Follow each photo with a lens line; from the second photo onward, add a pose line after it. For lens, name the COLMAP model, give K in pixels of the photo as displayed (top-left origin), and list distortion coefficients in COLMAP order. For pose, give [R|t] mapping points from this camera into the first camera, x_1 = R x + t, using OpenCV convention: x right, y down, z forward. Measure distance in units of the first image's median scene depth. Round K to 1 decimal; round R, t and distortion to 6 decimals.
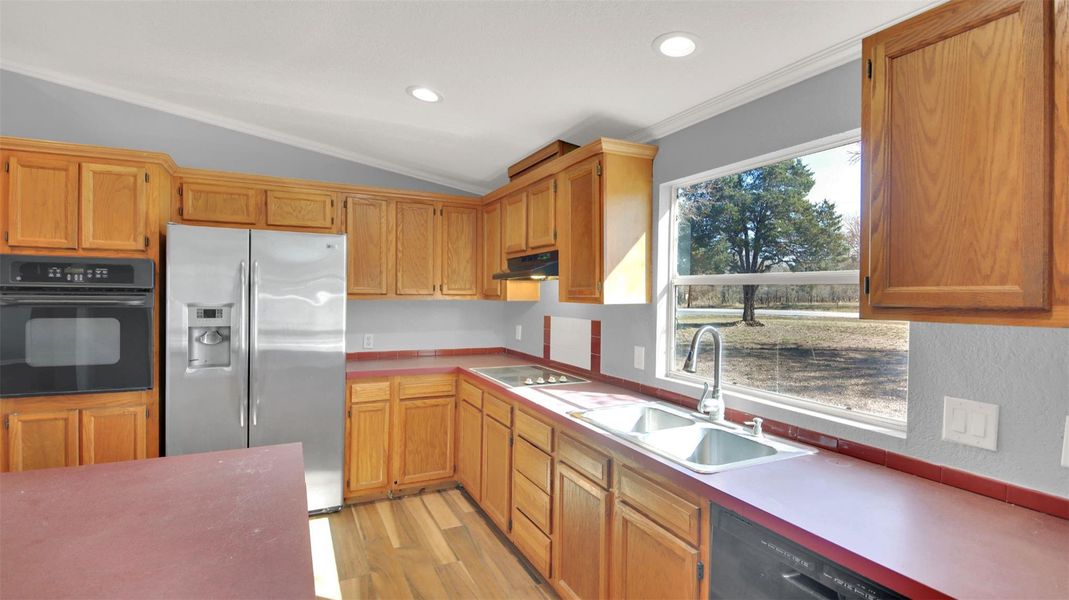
lens RADIAL K [[508.2, 0, 554.6], [0, 508.2, 295.3], [0, 0, 1]] dist [0.004435, -0.002150]
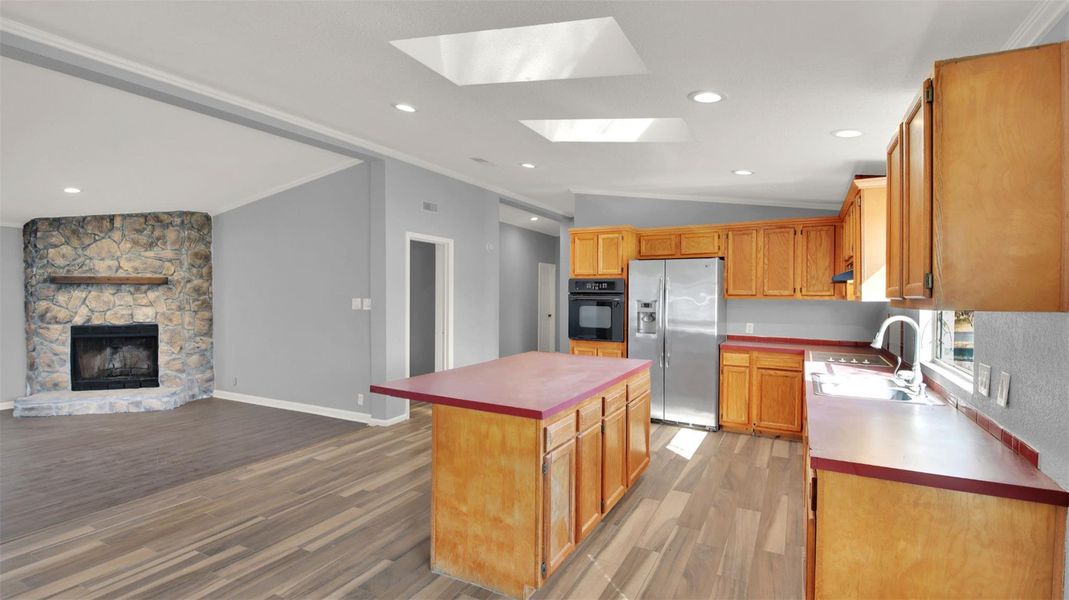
lens RADIAL K [[510.8, 0, 526.3], [0, 510.8, 298.5], [0, 0, 1]] dist [0.001412, -0.007037]
pose [[0.561043, -0.000356, -0.827786, 0.604346], [-0.001543, 0.999998, -0.001476, 0.012224], [0.827785, 0.002105, 0.561042, -0.412657]]
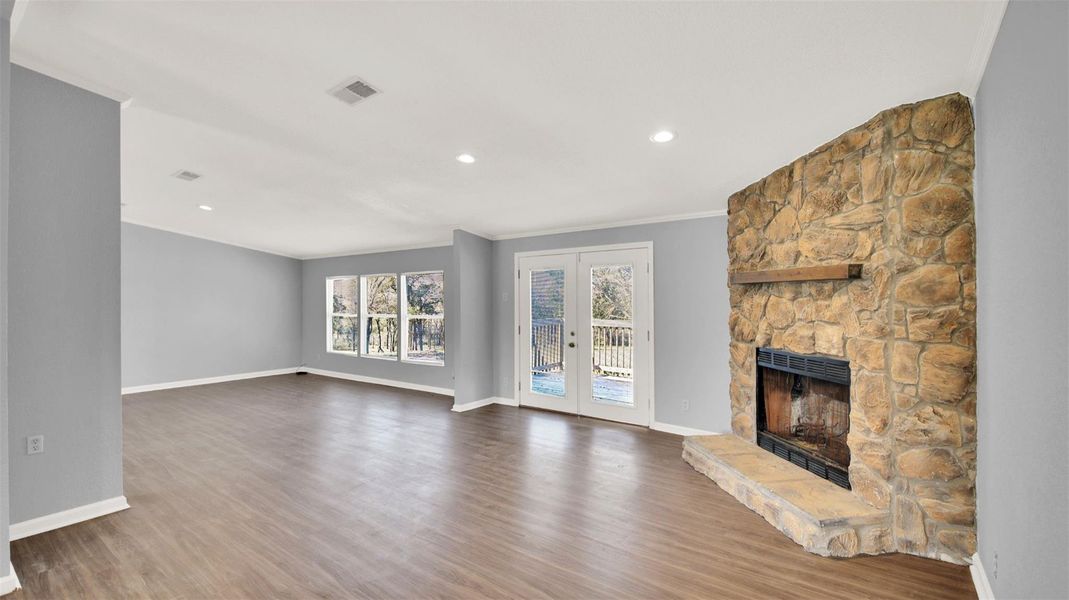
lens RADIAL K [[457.2, 0, 536.9], [0, 457.2, 299.9], [0, 0, 1]] dist [-0.019844, -0.001354]
pose [[-0.891232, -0.006938, -0.453495, -1.112698], [-0.011110, 0.999917, 0.006536, -0.007087], [0.453412, 0.010863, -0.891235, 0.060733]]
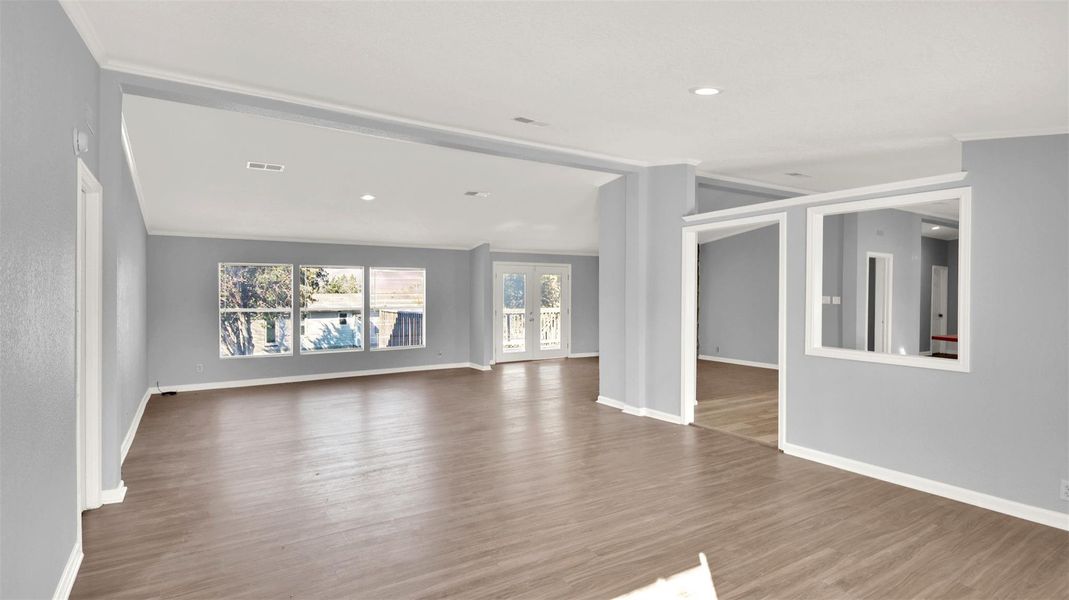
lens RADIAL K [[530.9, 0, 525.2], [0, 530.9, 299.5], [0, 0, 1]] dist [0.001481, -0.004613]
pose [[0.075593, 0.002513, -0.997136, 1.578552], [-0.011862, 0.999928, 0.001621, 0.042153], [0.997068, 0.011705, 0.075617, -1.852988]]
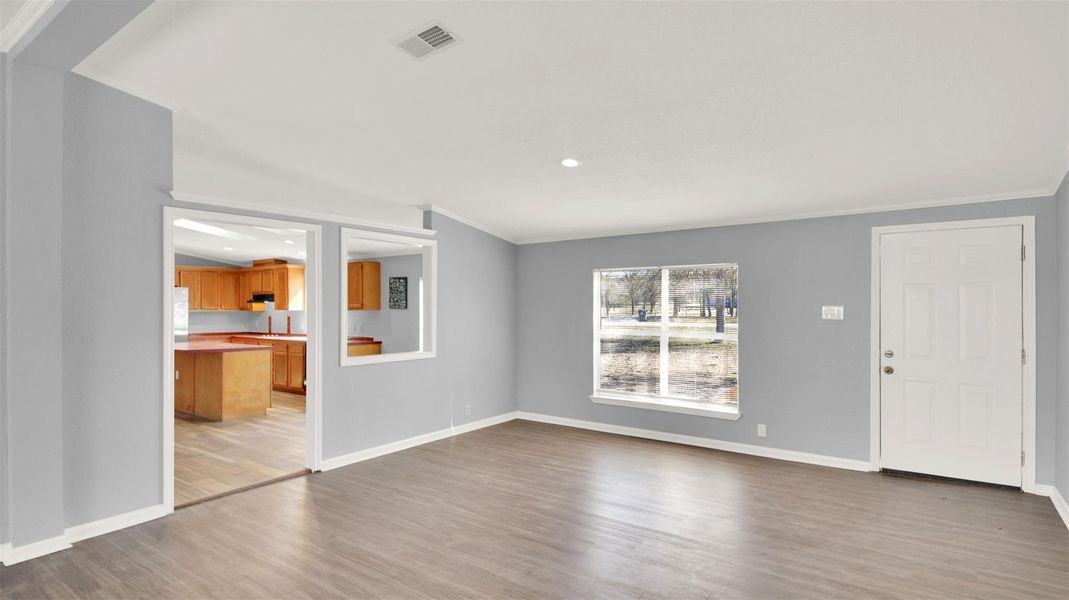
lens RADIAL K [[530.9, 0, 540.8], [0, 530.9, 306.5], [0, 0, 1]] dist [0.001481, -0.004613]
pose [[0.888304, -0.012481, 0.459087, -0.034973], [0.016462, 0.999854, -0.004672, 0.031754], [-0.458961, 0.011708, 0.888379, -2.599502]]
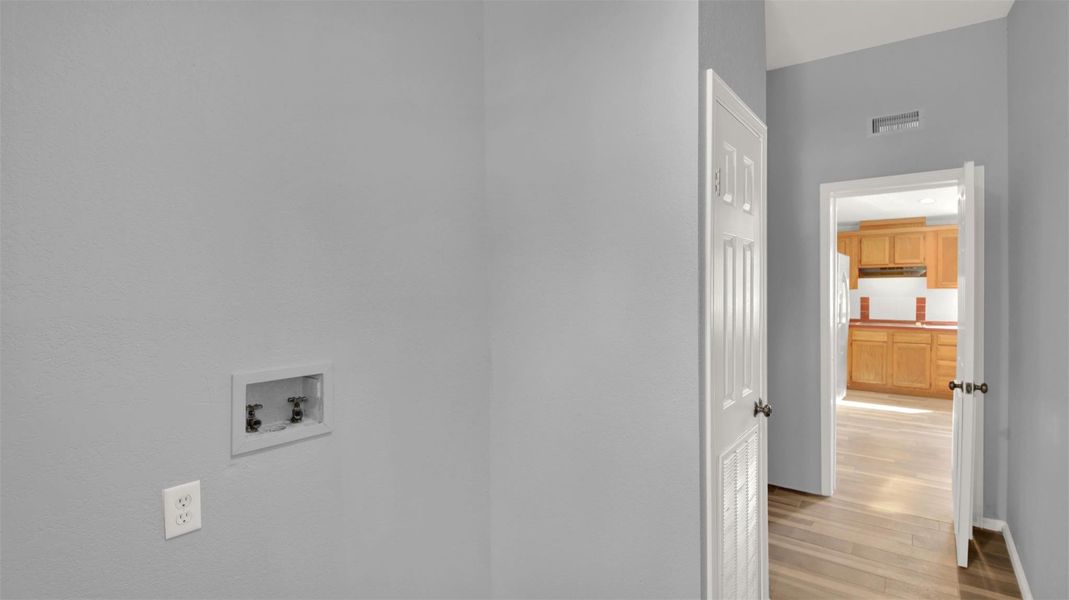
lens RADIAL K [[508.2, 0, 537.4], [0, 508.2, 295.5], [0, 0, 1]] dist [0.004435, -0.002150]
pose [[0.899507, -0.014548, 0.436663, -2.500237], [0.010545, 0.999877, 0.011589, -0.000840], [-0.436778, -0.005820, 0.899550, -0.274154]]
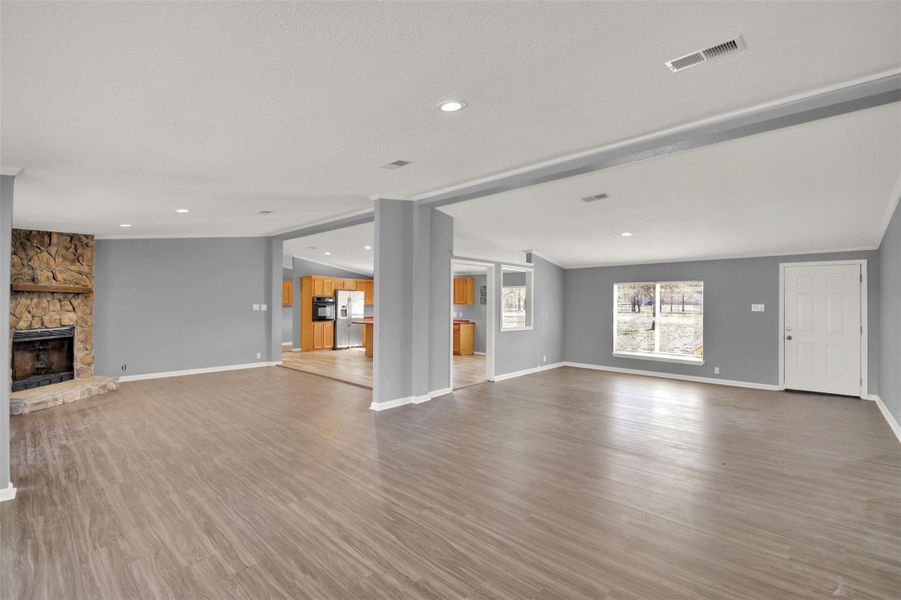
lens RADIAL K [[395.5, 0, 454.4], [0, 395.5, 299.3], [0, 0, 1]] dist [-0.007276, -0.007952]
pose [[0.935735, -0.002156, 0.352697, -1.002844], [0.008333, 0.999837, -0.015994, 0.030091], [-0.352605, 0.017905, 0.935601, -3.110193]]
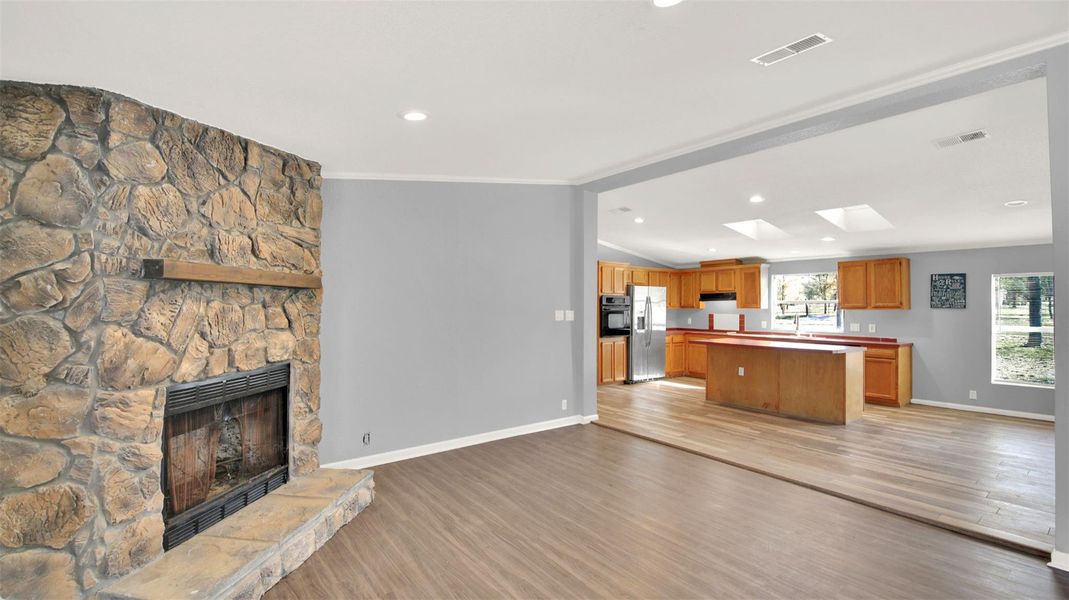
lens RADIAL K [[456.5, 0, 532.4], [0, 456.5, 299.9], [0, 0, 1]] dist [-0.014808, -0.004816]
pose [[0.985083, -0.006984, 0.171936, -1.767186], [0.010450, 0.999760, -0.019258, 0.002063], [-0.171760, 0.020767, 0.984920, -1.642546]]
